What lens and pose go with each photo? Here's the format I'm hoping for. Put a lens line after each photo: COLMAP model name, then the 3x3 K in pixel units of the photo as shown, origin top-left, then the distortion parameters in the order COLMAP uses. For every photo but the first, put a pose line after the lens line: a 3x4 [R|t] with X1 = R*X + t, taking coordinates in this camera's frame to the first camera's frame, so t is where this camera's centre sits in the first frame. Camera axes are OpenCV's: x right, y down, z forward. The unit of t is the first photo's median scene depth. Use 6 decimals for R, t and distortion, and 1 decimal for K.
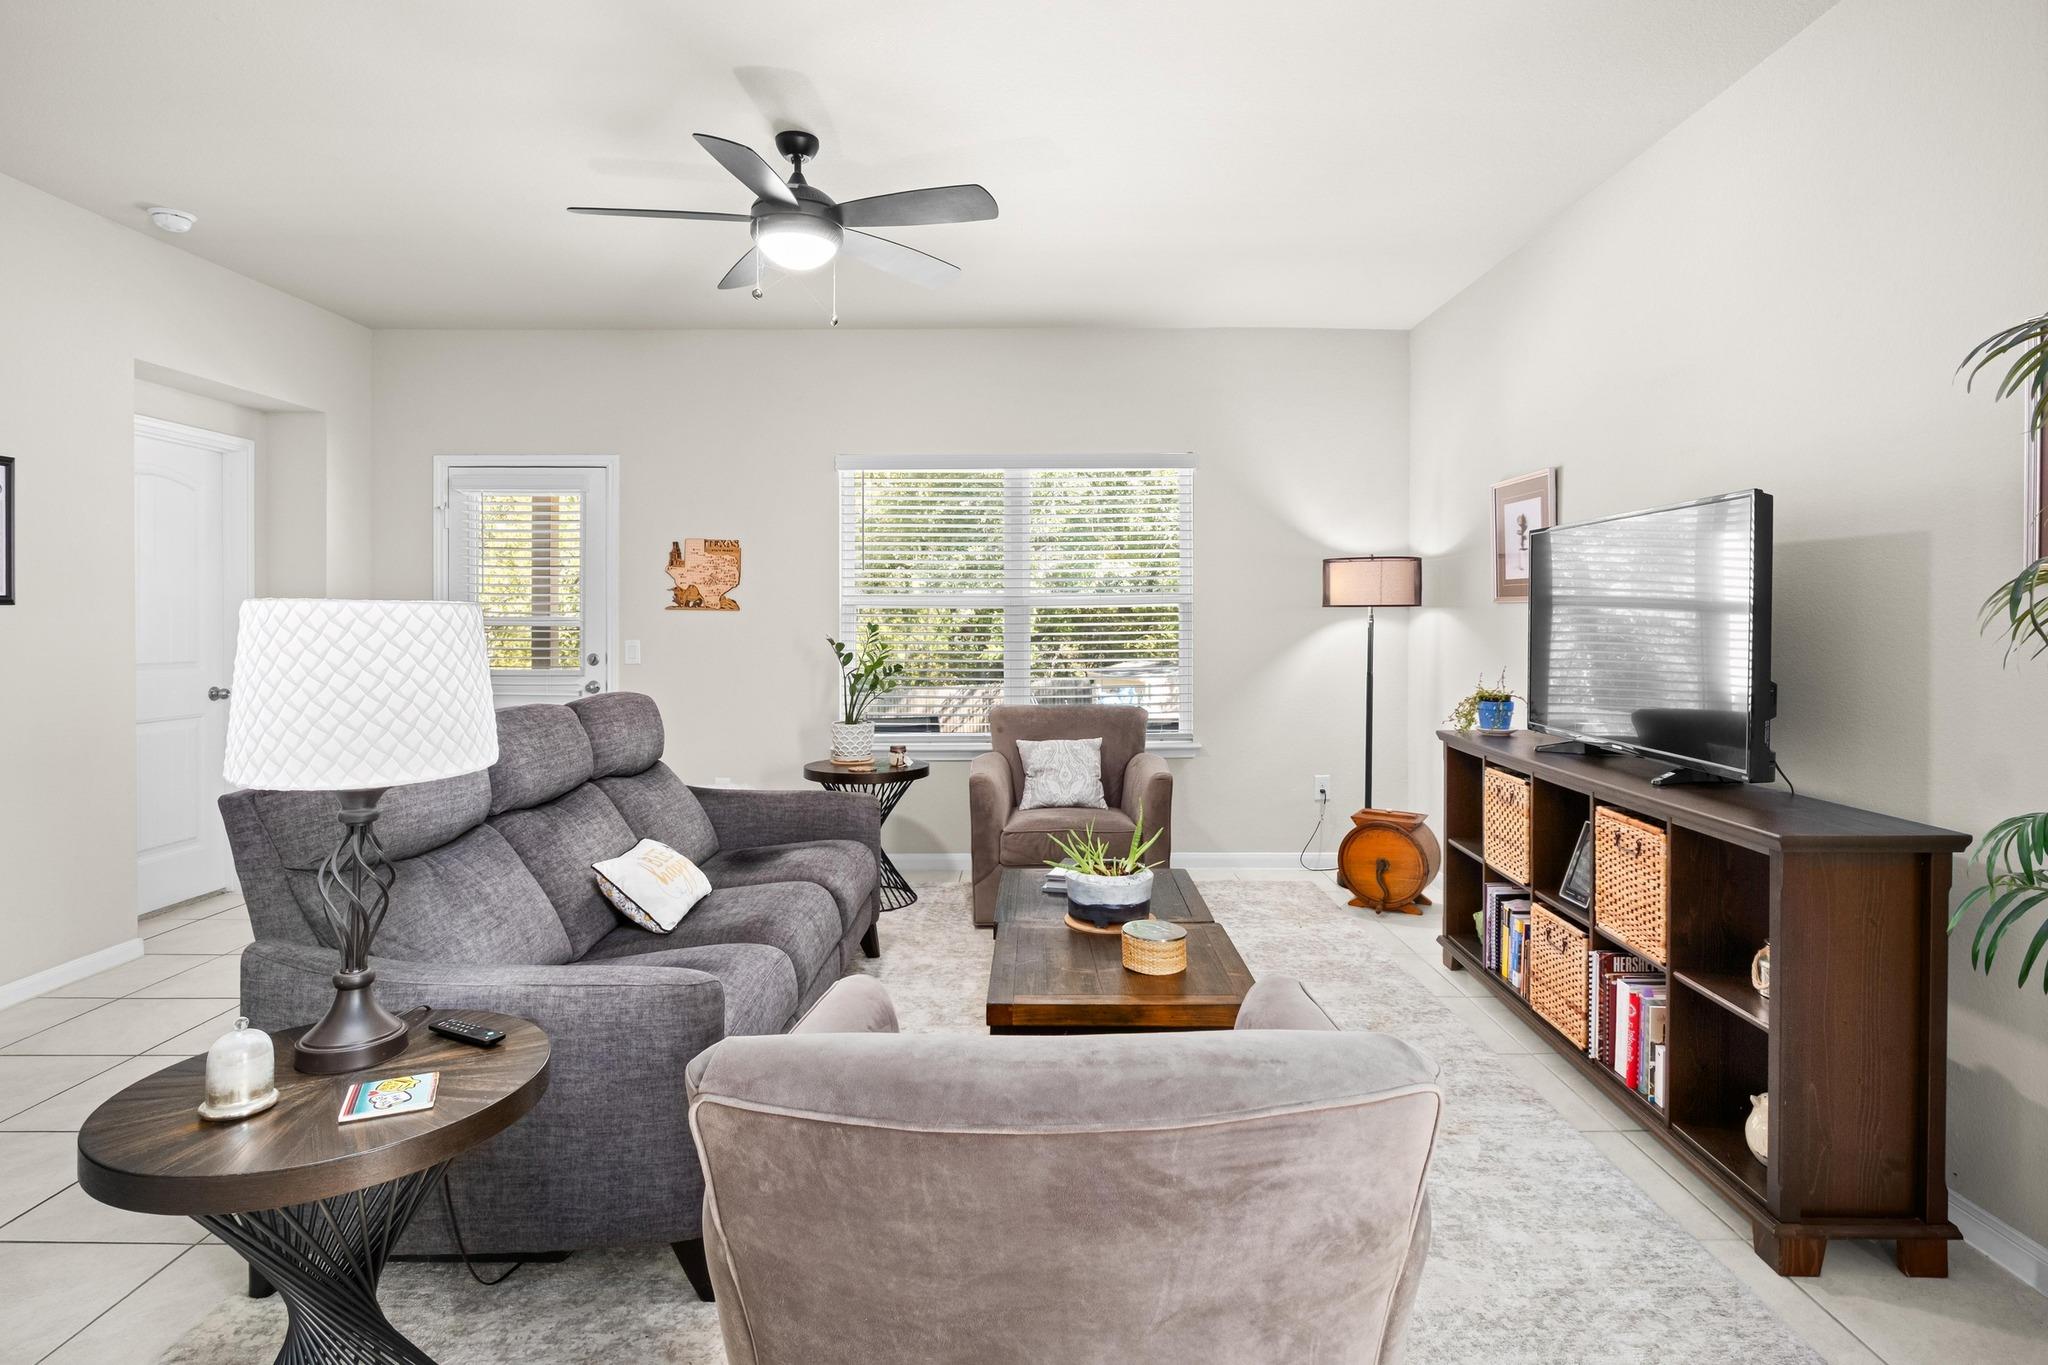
lens RADIAL K [[1029.5, 0, 1020.4], [0, 1029.5, 614.9], [0, 0, 1]] dist [-0.011112, -0.000461]
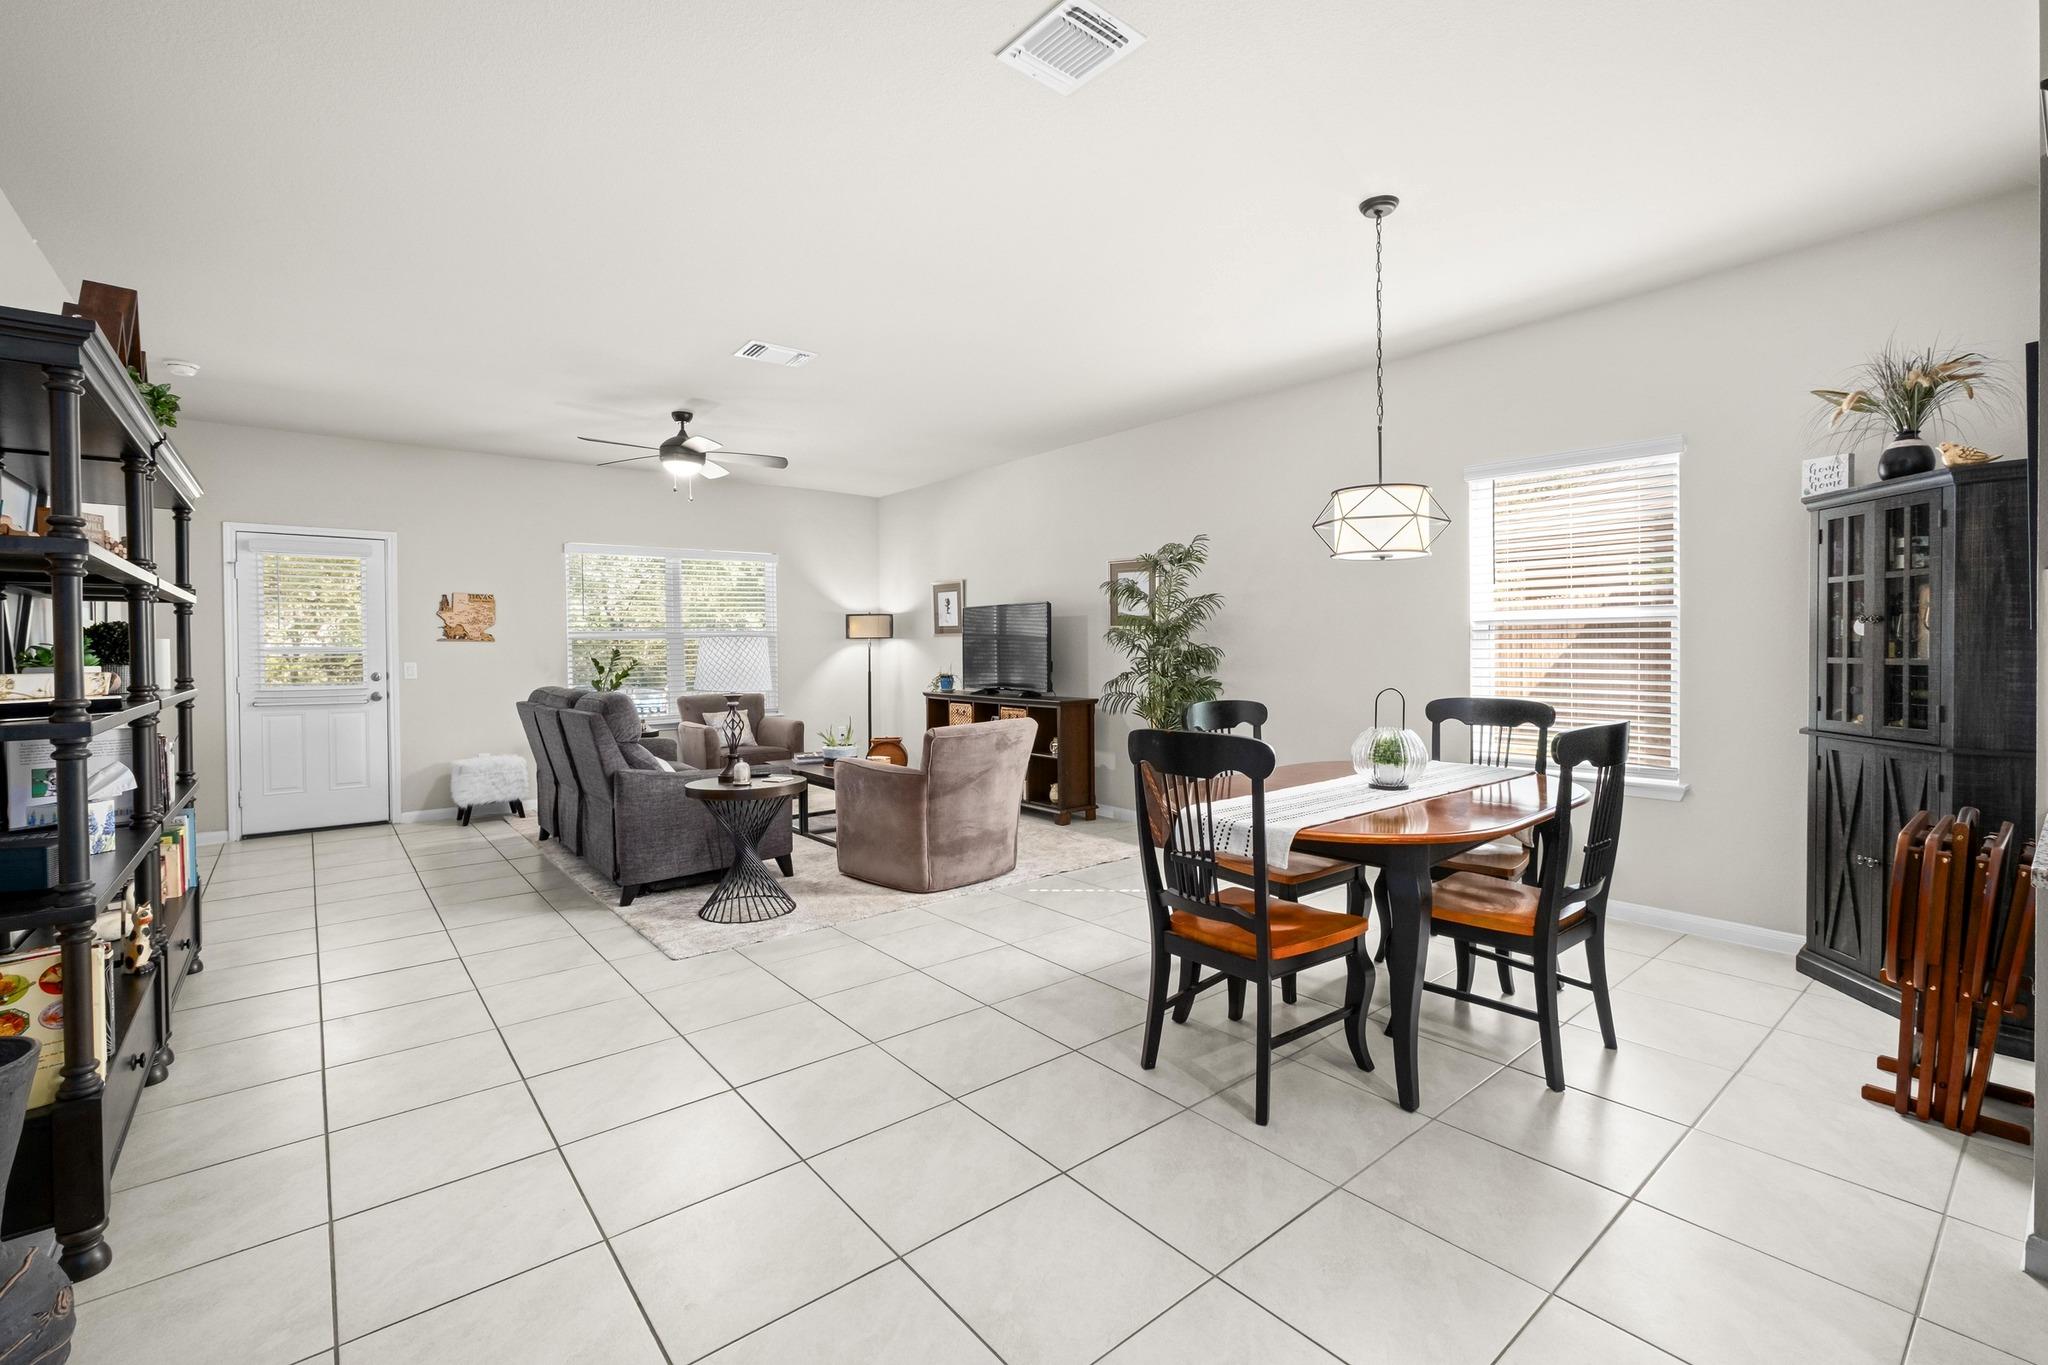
lens RADIAL K [[893.4, 0, 1025.7], [0, 893.4, 656.7], [0, 0, 1]] dist [0.000771, 0.000058]
pose [[0.764746, -0.015906, 0.644136, -0.657015], [0.005328, 0.999817, 0.018364, -0.002094], [-0.644310, -0.010612, 0.764690, -0.631587]]
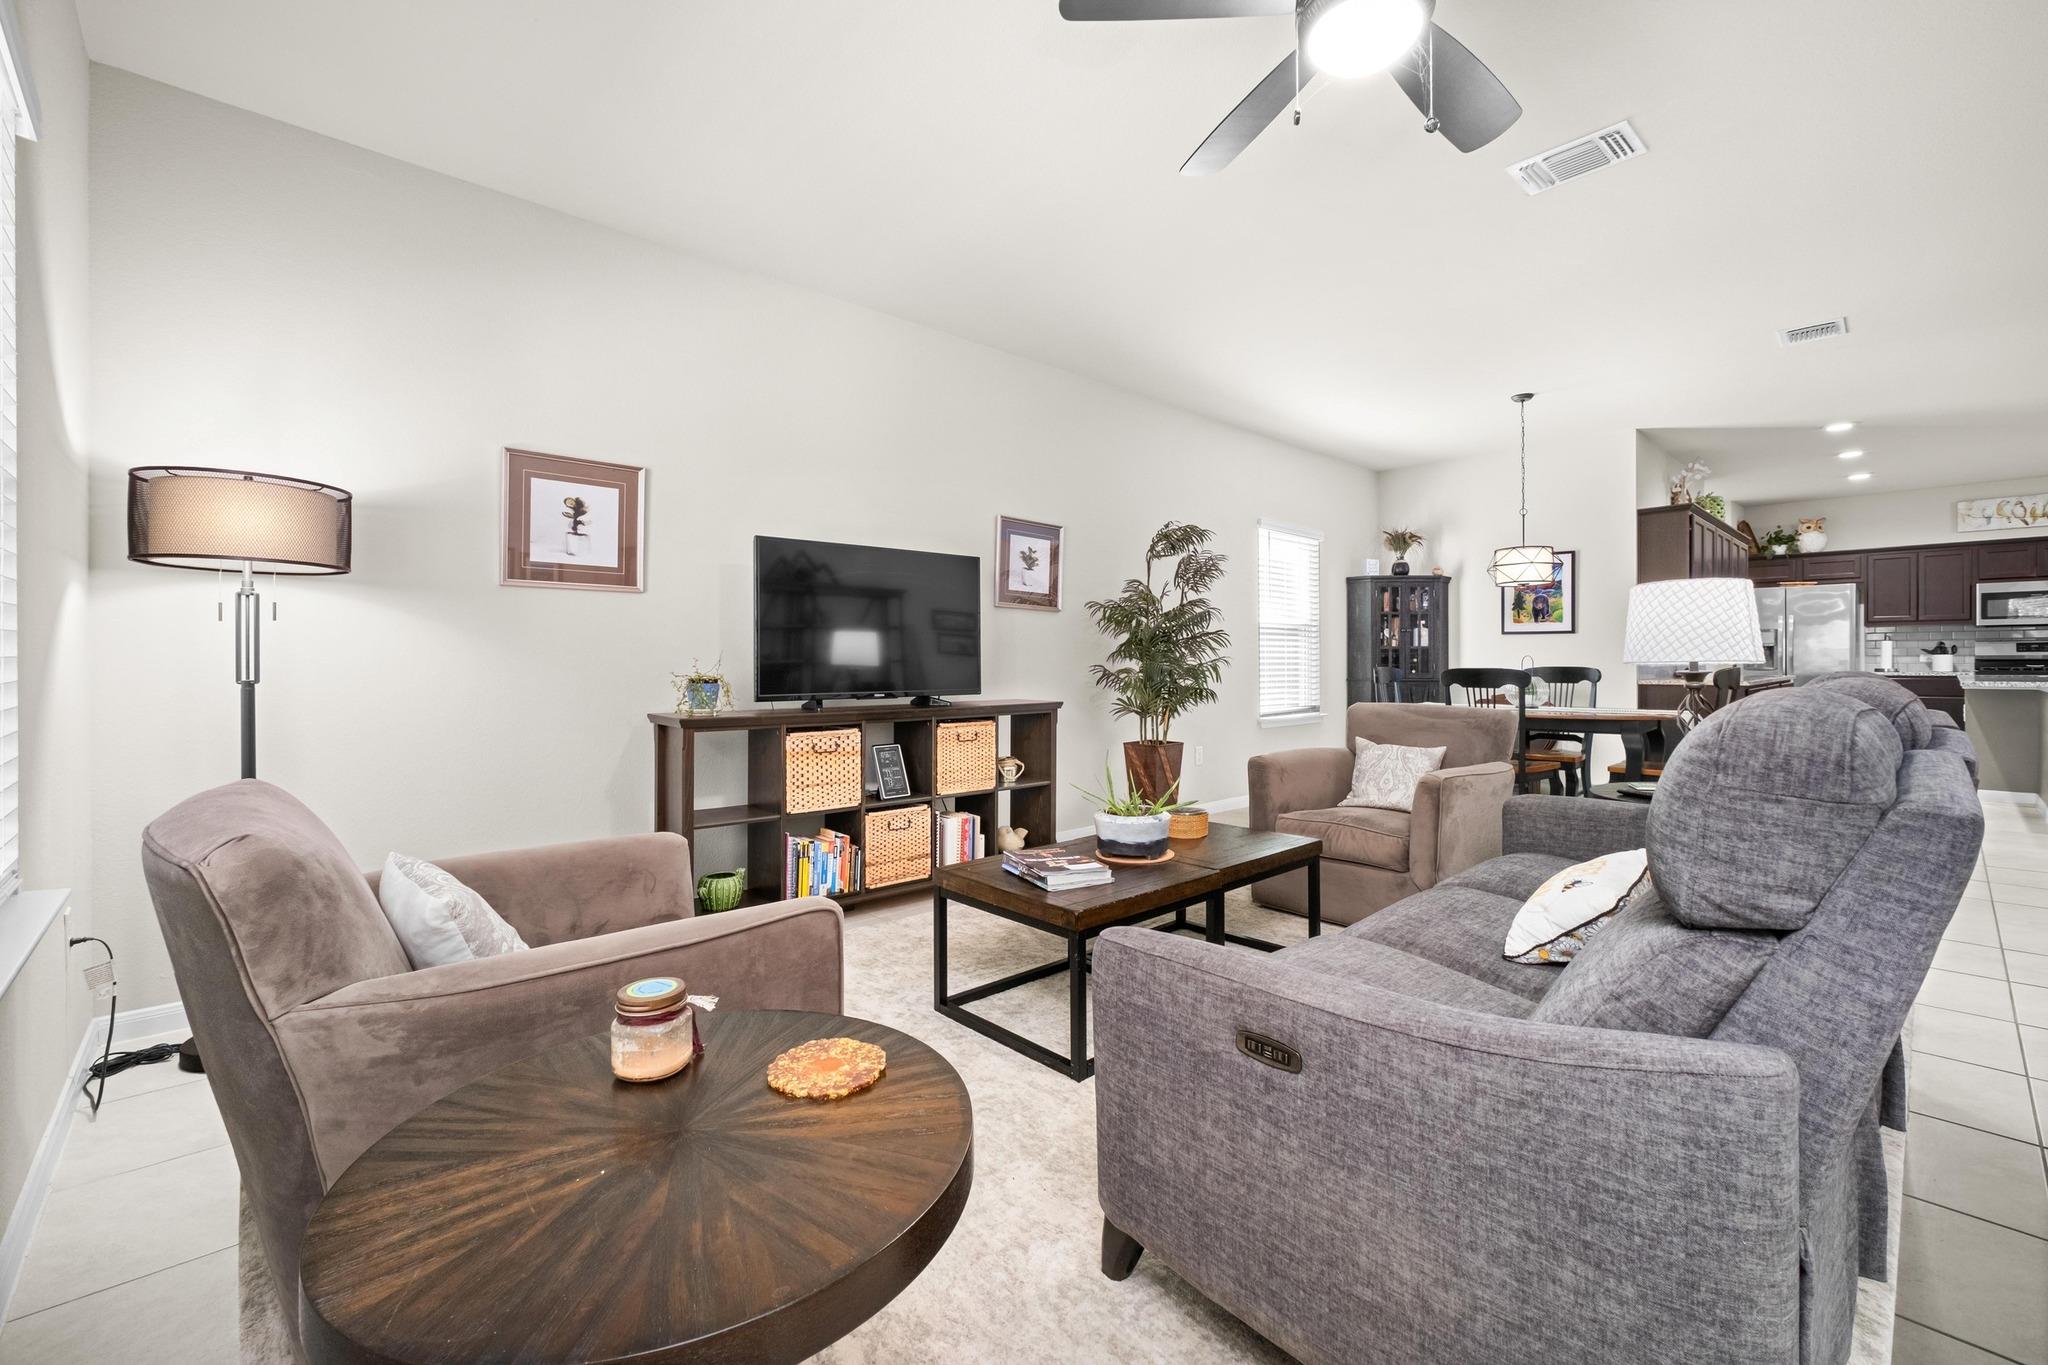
lens RADIAL K [[860.0, 0, 1025.9], [0, 860.0, 657.7], [0, 0, 1]] dist [-0.001234, -0.000092]
pose [[-0.699903, 0.007518, 0.714198, -0.357491], [-0.001771, 0.999923, -0.012261, 0.058875], [-0.714236, -0.009846, -0.699836, 1.221189]]
